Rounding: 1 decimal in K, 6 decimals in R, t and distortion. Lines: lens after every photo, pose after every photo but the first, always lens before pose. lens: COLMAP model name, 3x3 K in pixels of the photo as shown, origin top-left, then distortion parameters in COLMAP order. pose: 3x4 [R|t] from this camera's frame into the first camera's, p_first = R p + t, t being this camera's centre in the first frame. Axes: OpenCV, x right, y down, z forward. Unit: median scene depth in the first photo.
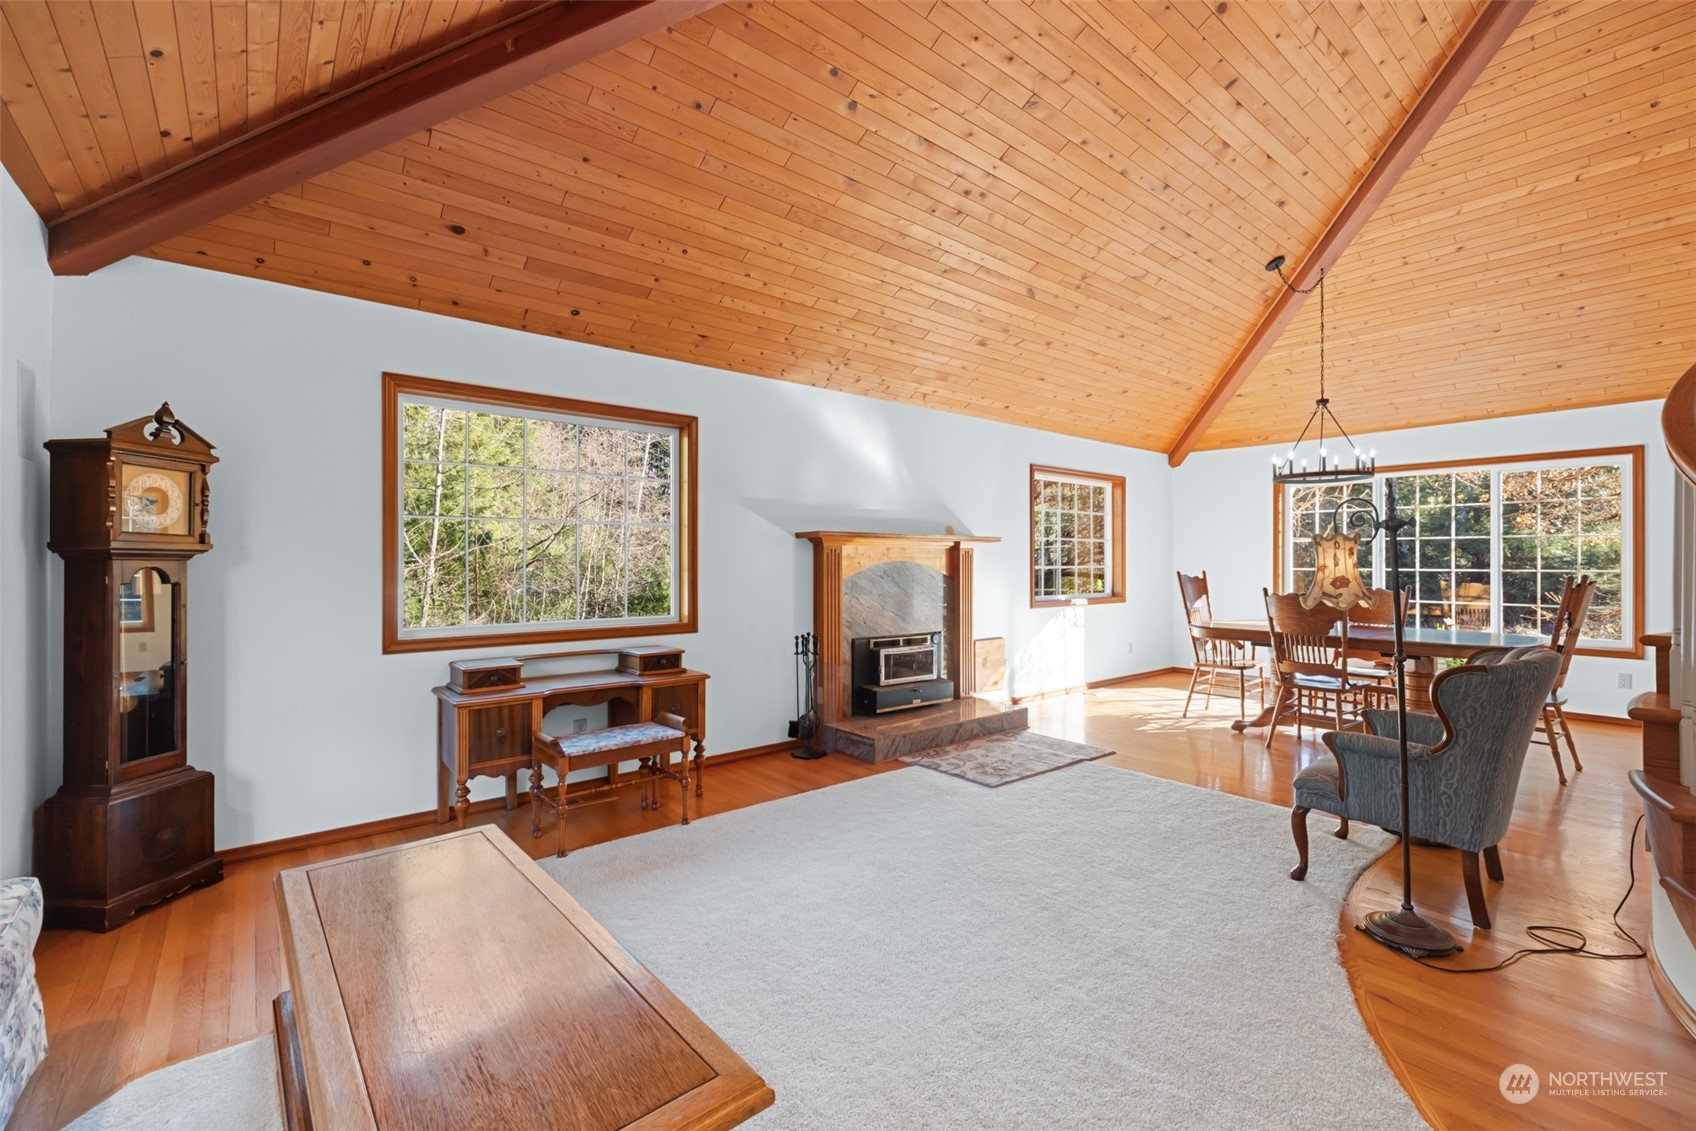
lens RADIAL K [[719.7, 0, 850.1], [0, 719.7, 560.8], [0, 0, 1]] dist [-0.000053, -0.000119]
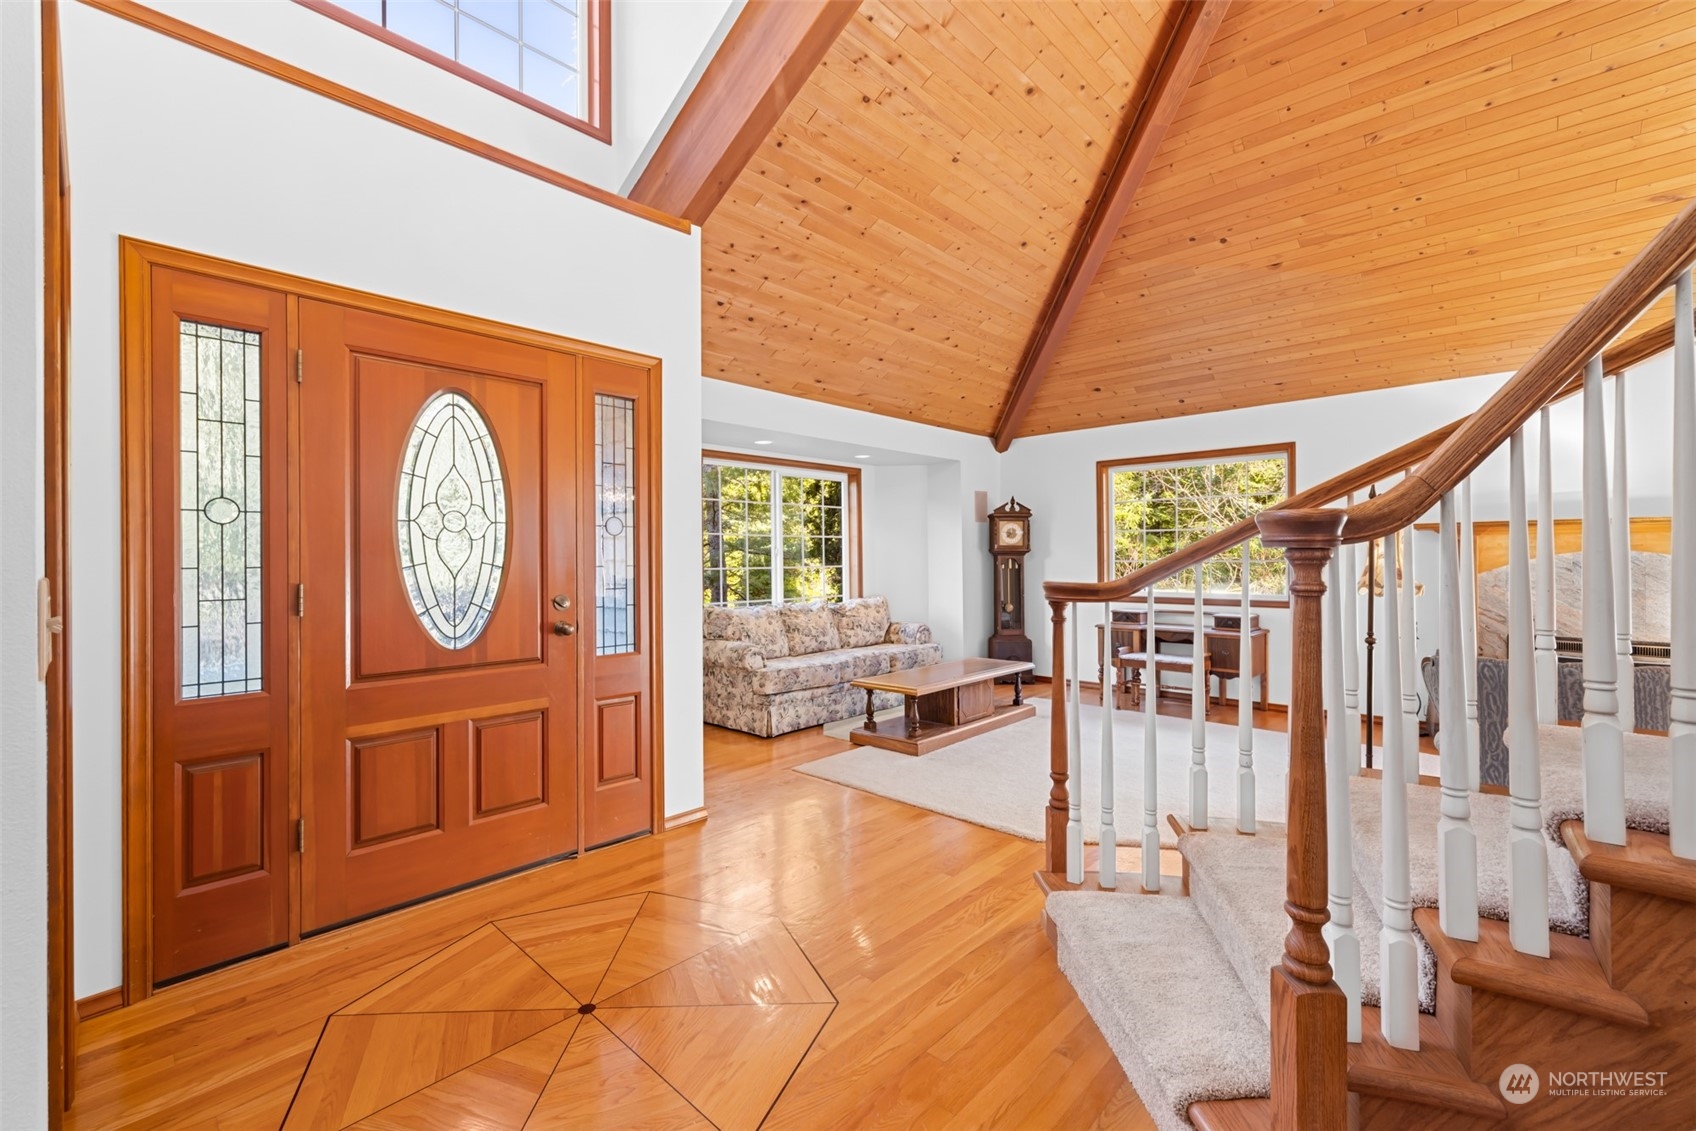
lens RADIAL K [[717.8, 0, 851.8], [0, 717.8, 552.5], [0, 0, 1]] dist [0.000674, -0.000017]
pose [[0.121277, -0.009259, -0.992575, 1.115255], [0.007983, 0.999933, -0.008352, 0.003745], [0.992587, -0.006911, 0.121343, 0.061661]]
